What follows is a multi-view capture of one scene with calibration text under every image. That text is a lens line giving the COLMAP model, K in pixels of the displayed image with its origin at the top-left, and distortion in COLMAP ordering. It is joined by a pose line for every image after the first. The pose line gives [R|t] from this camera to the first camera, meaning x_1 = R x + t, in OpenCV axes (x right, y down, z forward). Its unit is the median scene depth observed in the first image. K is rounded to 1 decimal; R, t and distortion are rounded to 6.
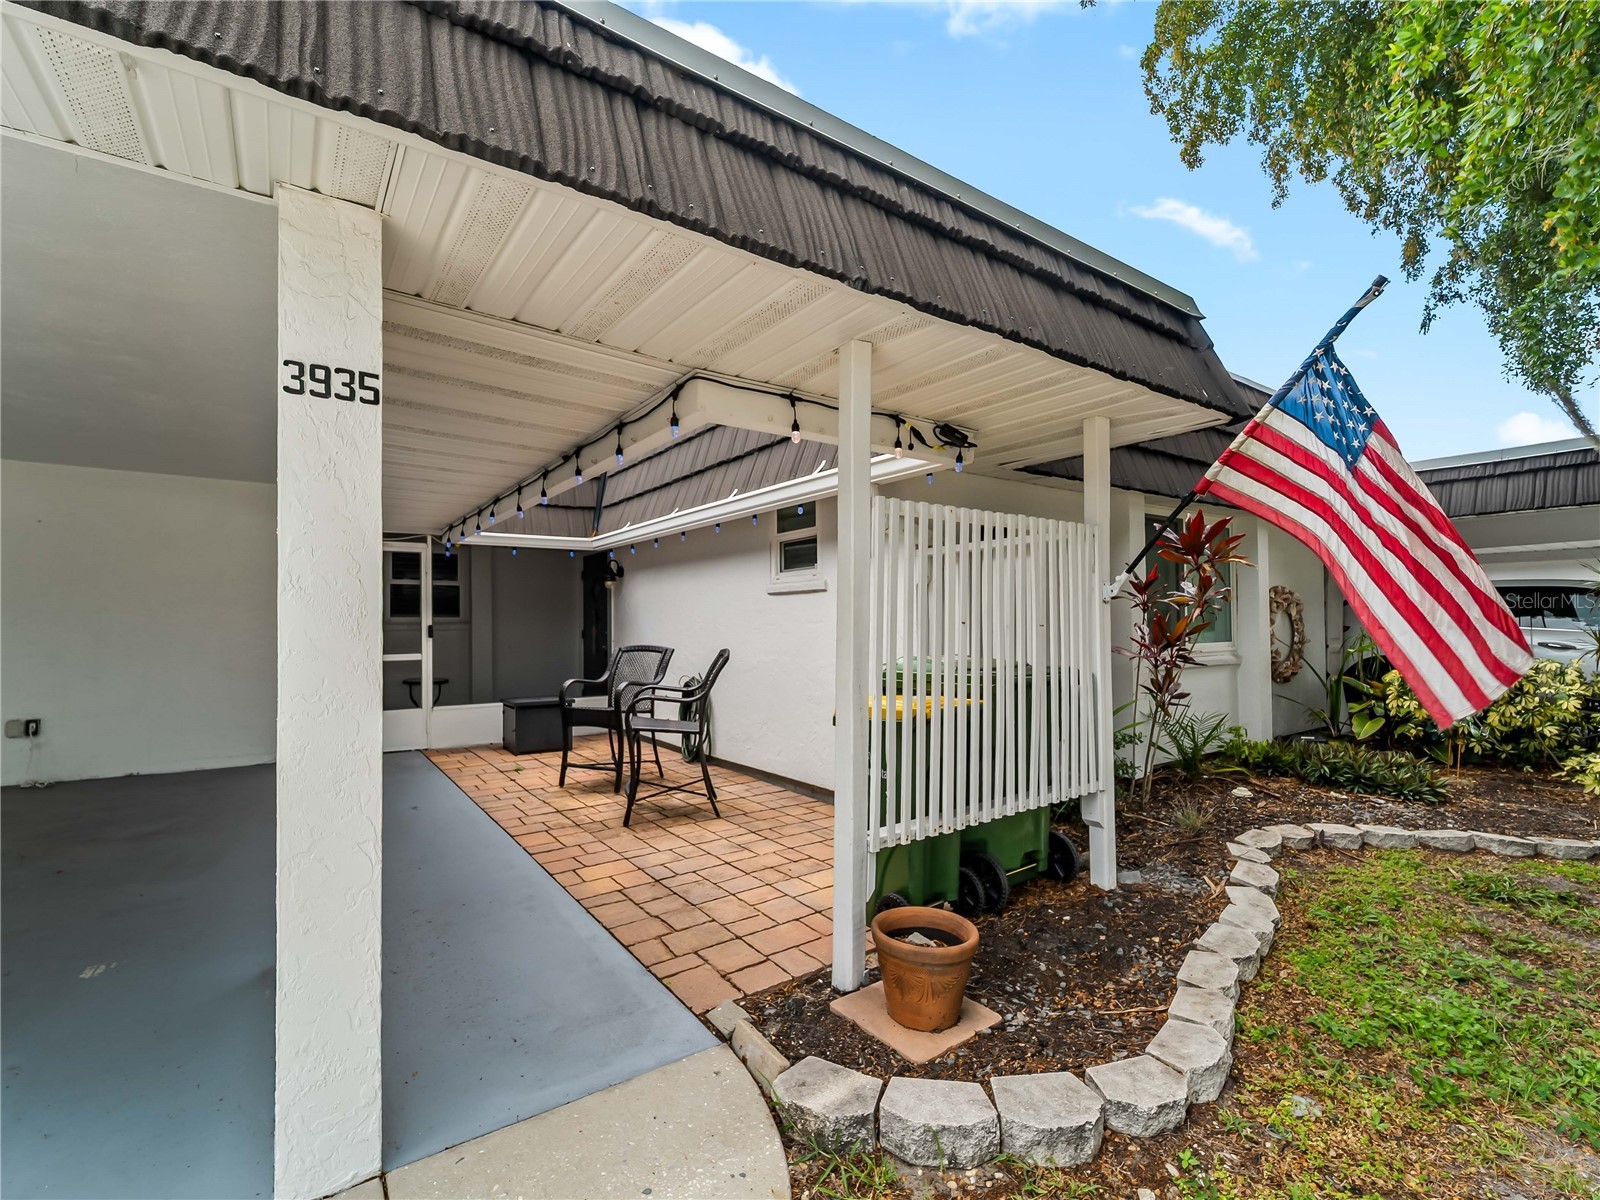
lens RADIAL K [[721.9, 0, 806.5], [0, 721.9, 610.1], [0, 0, 1]] dist [-0.002147, -0.000958]
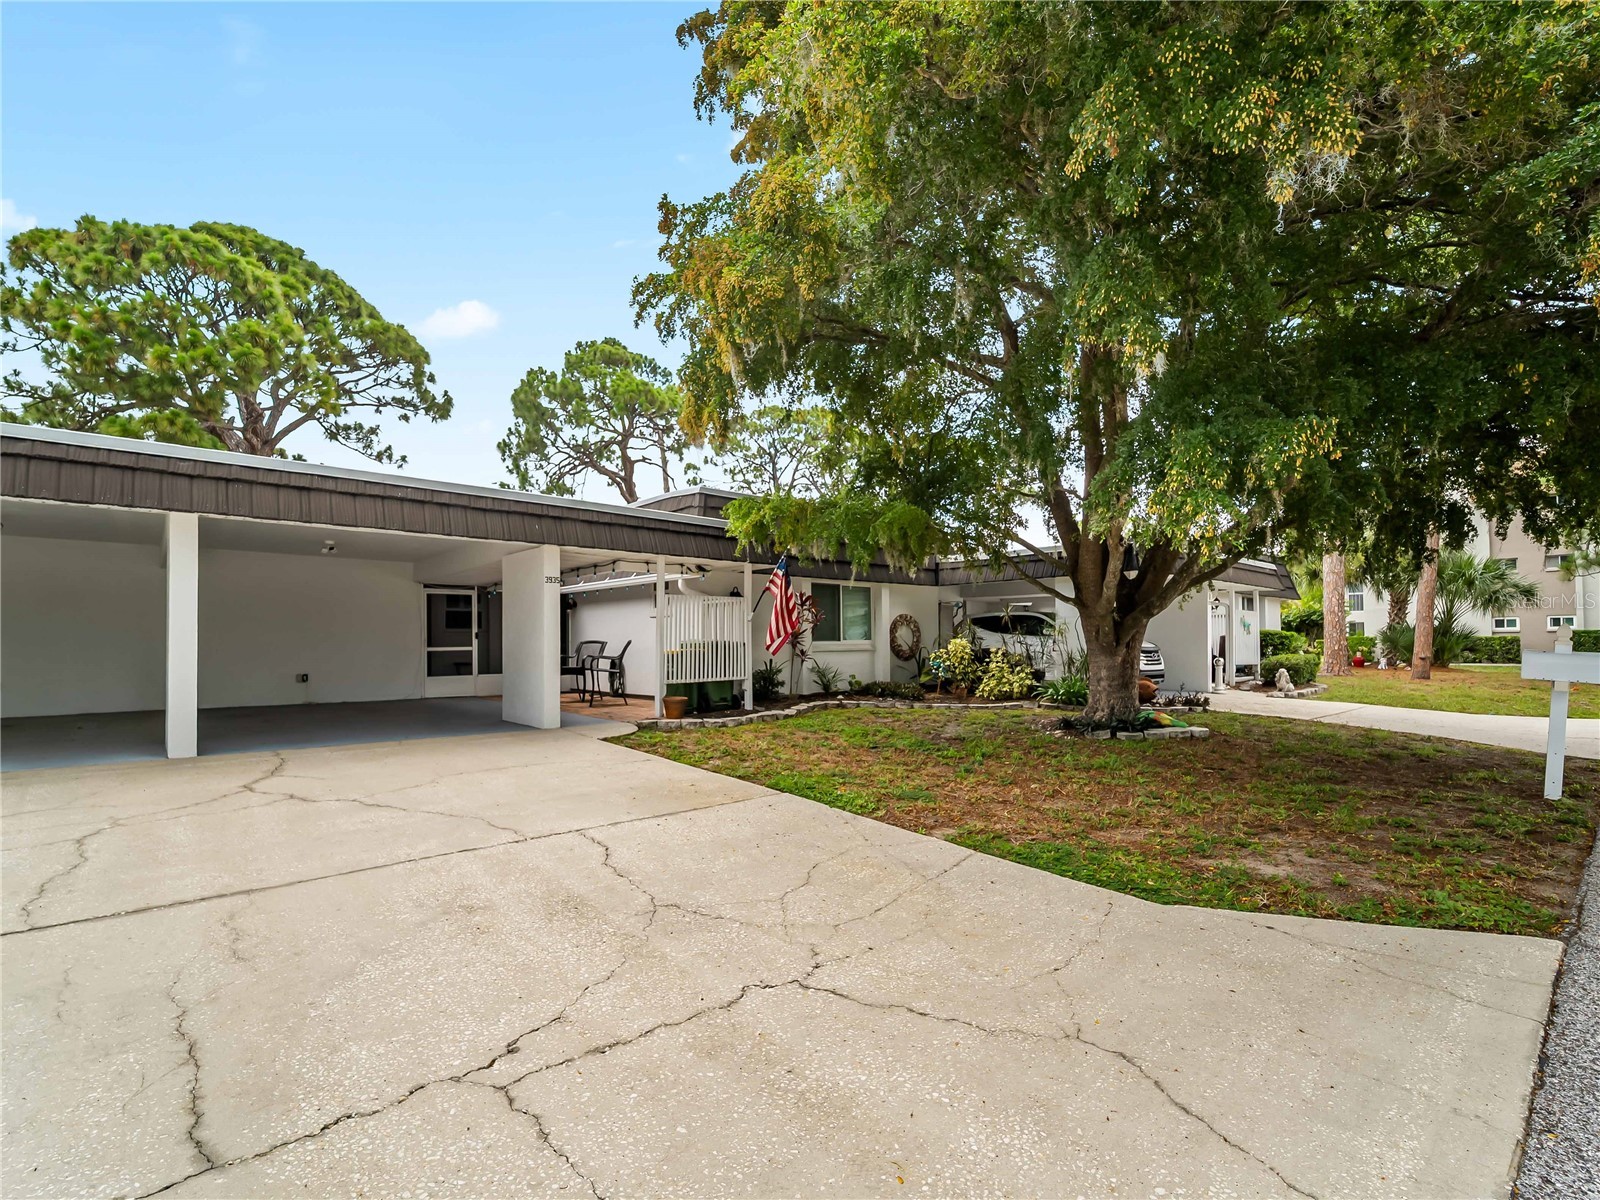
lens RADIAL K [[721.9, 0, 806.5], [0, 721.9, 610.1], [0, 0, 1]] dist [-0.002147, -0.000958]
pose [[0.993919, 0.004001, 0.110045, 0.188951], [-0.001003, 0.999627, -0.027285, 0.017075], [-0.110113, 0.027009, 0.993552, -1.337408]]
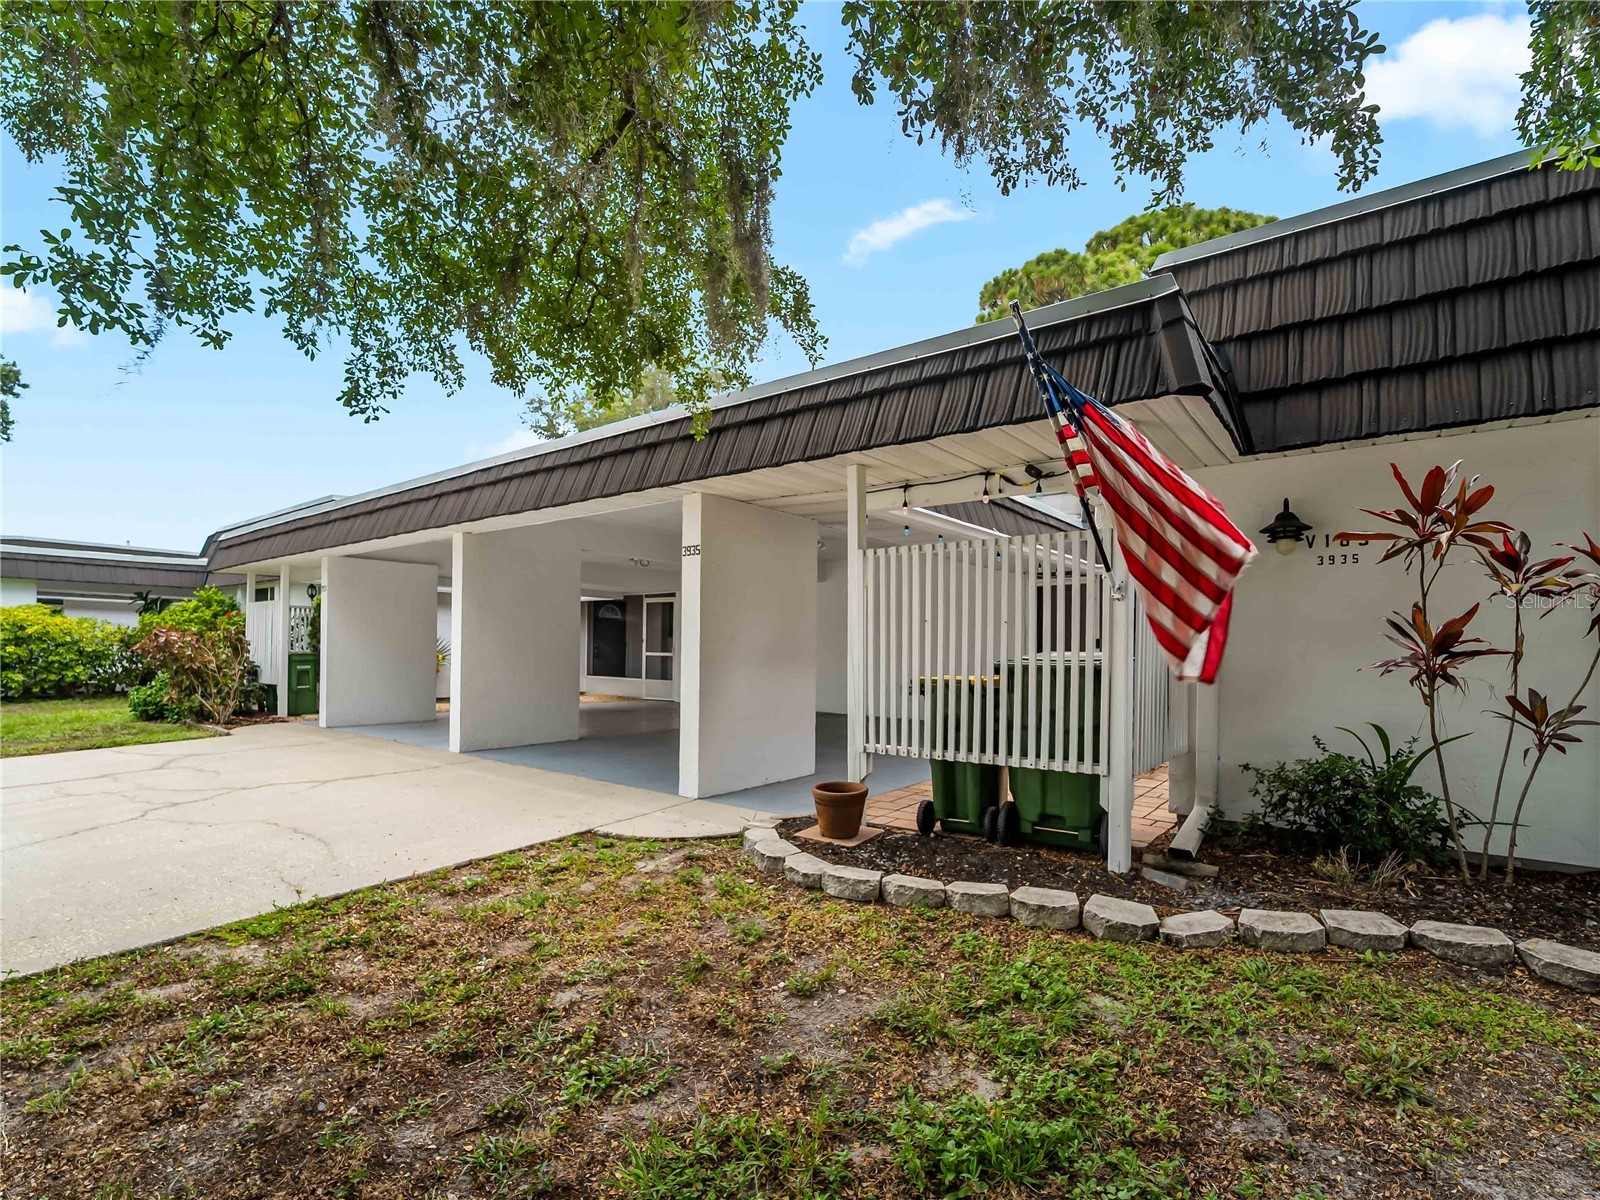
lens RADIAL K [[739.5, 0, 812.8], [0, 739.5, 644.6], [0, 0, 1]] dist [0.000186, 0.000162]
pose [[0.302072, 0.000913, -0.953285, 0.776845], [0.005934, 0.999978, 0.002838, 0.029004], [0.953267, -0.006514, 0.302060, 0.151833]]
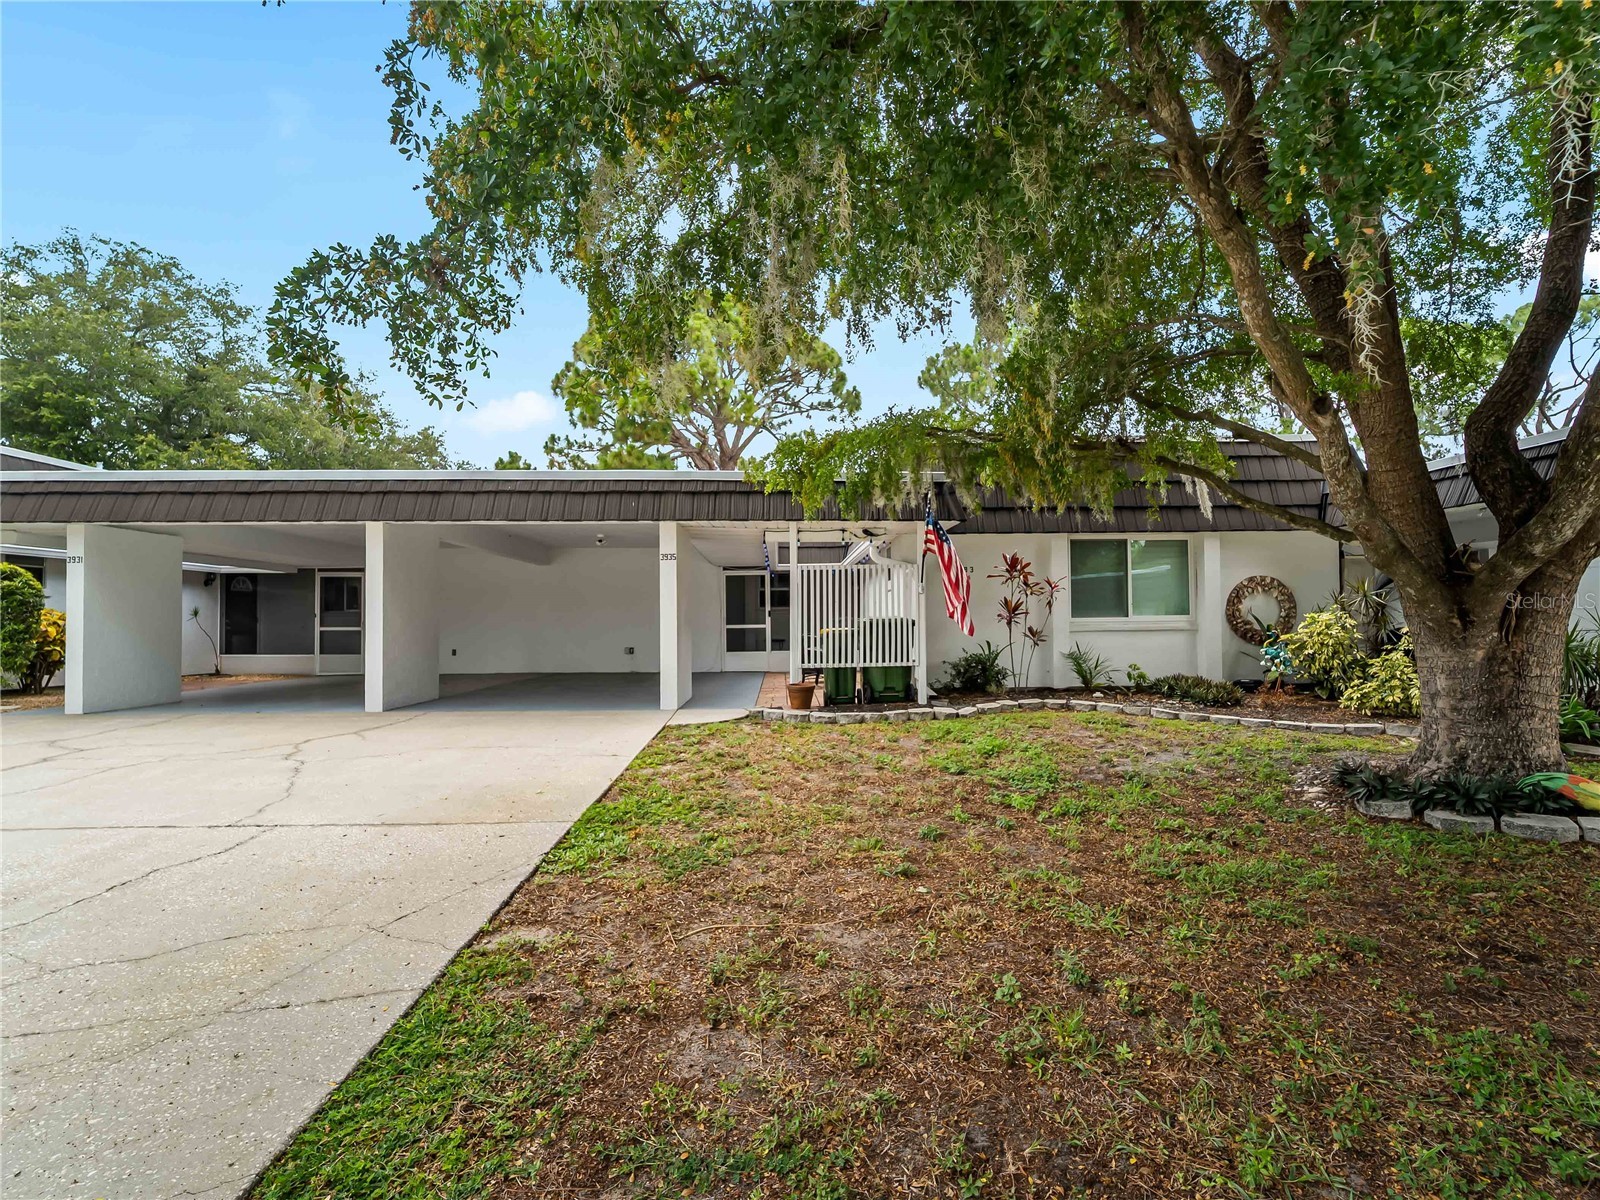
lens RADIAL K [[721.9, 0, 806.5], [0, 721.9, 610.1], [0, 0, 1]] dist [-0.002147, -0.000958]
pose [[0.832876, -0.012240, -0.553325, 0.898747], [0.015435, 0.999880, 0.001115, 0.023733], [0.553245, -0.009469, 0.832965, -0.824900]]
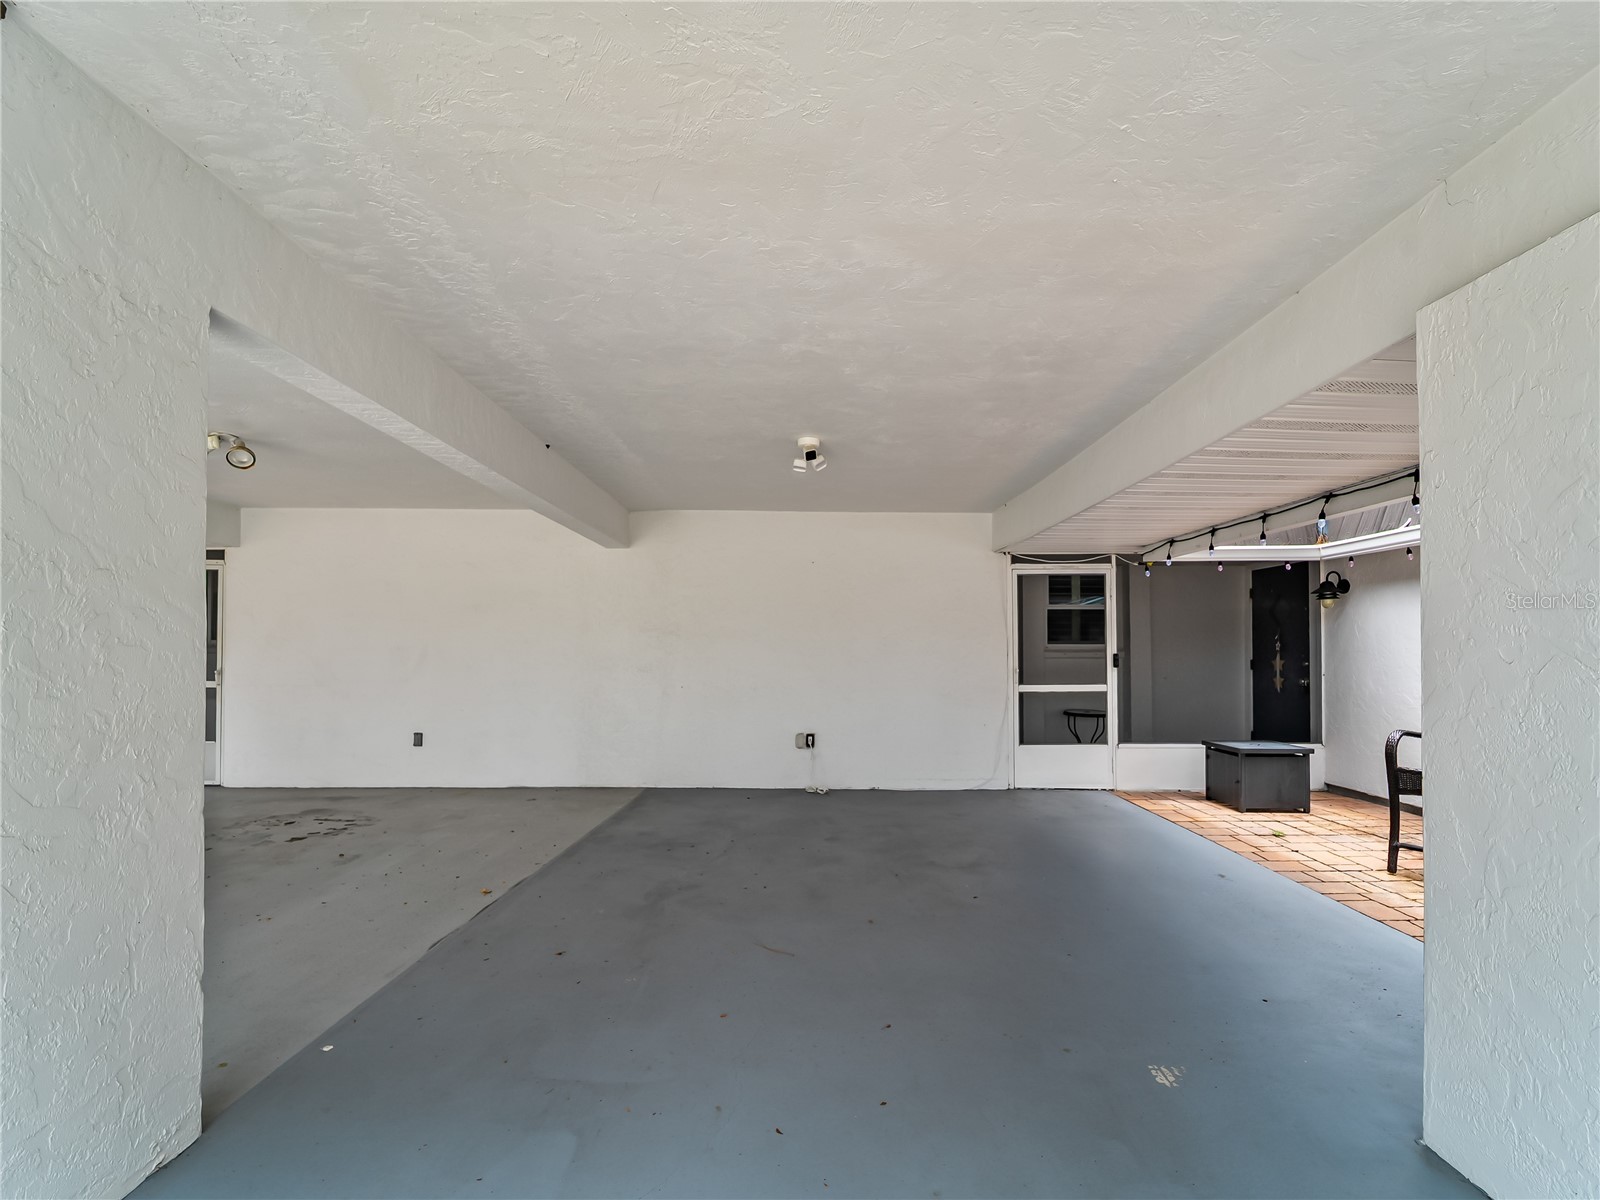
lens RADIAL K [[739.5, 0, 812.8], [0, 739.5, 644.6], [0, 0, 1]] dist [0.000186, 0.000162]
pose [[0.817673, 0.003147, -0.575675, -0.386430], [0.006017, 0.999884, 0.014014, -0.007631], [0.575652, -0.014923, 0.817559, 0.027771]]
